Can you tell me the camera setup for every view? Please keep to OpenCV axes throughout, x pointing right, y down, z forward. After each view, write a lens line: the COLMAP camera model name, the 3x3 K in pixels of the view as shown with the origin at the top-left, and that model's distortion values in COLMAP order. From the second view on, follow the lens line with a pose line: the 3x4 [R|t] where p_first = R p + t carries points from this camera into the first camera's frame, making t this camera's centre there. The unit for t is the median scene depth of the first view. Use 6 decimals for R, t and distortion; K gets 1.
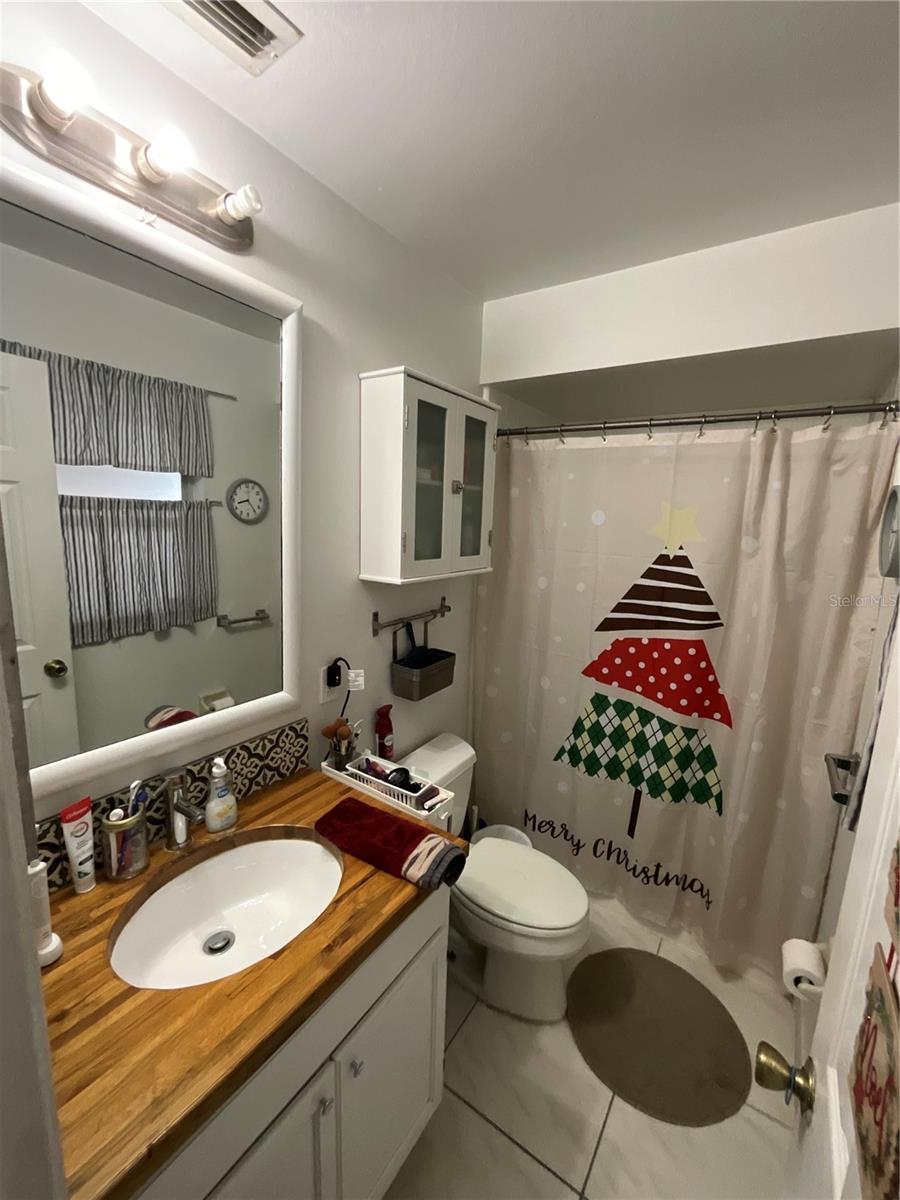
lens RADIAL K [[485.4, 0, 450.8], [0, 485.4, 603.4], [0, 0, 1]] dist [-0.001541, -0.000045]
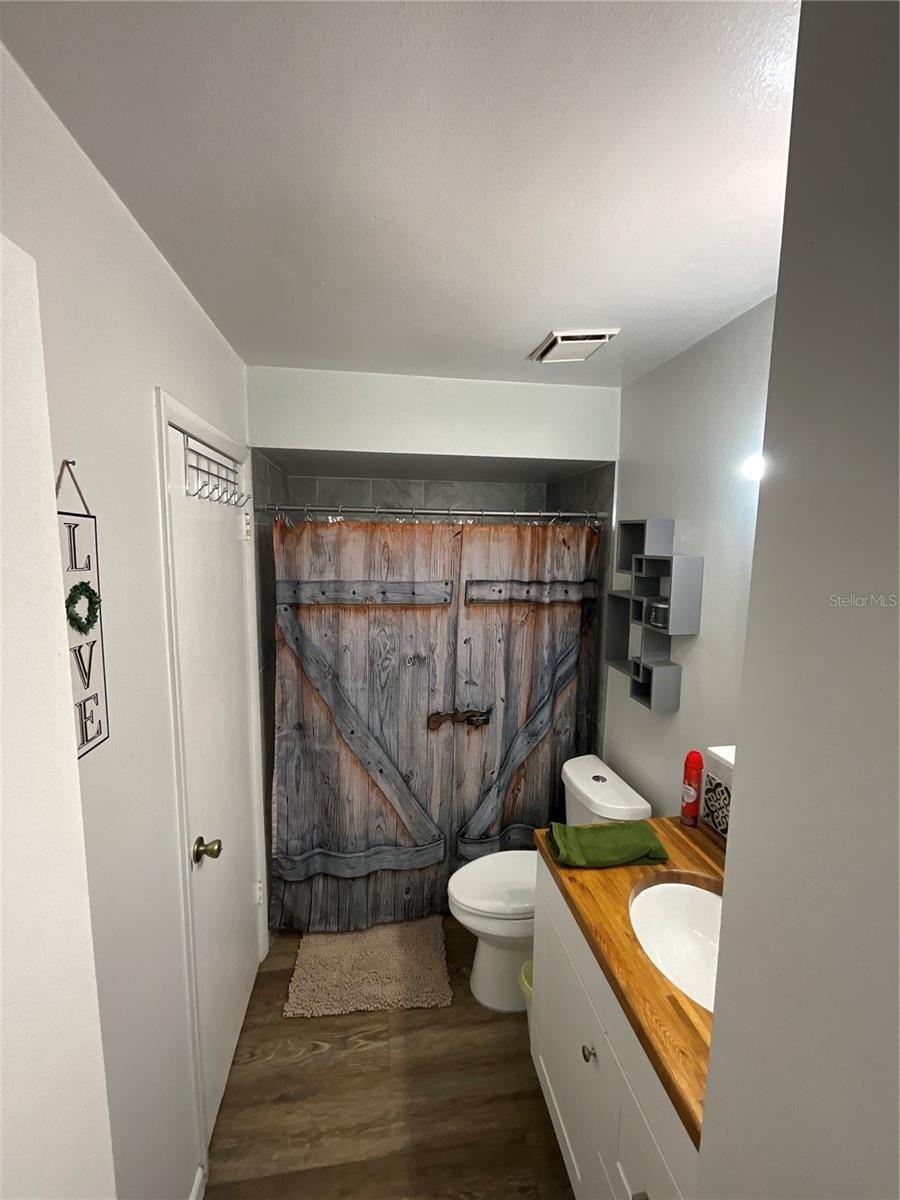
lens RADIAL K [[485.4, 0, 450.8], [0, 485.4, 603.4], [0, 0, 1]] dist [-0.001541, -0.000045]
pose [[-0.729810, 0.033562, -0.682826, 0.805991], [-0.157060, 0.963848, 0.215243, -0.259020], [0.665364, 0.264331, -0.698155, 1.247728]]
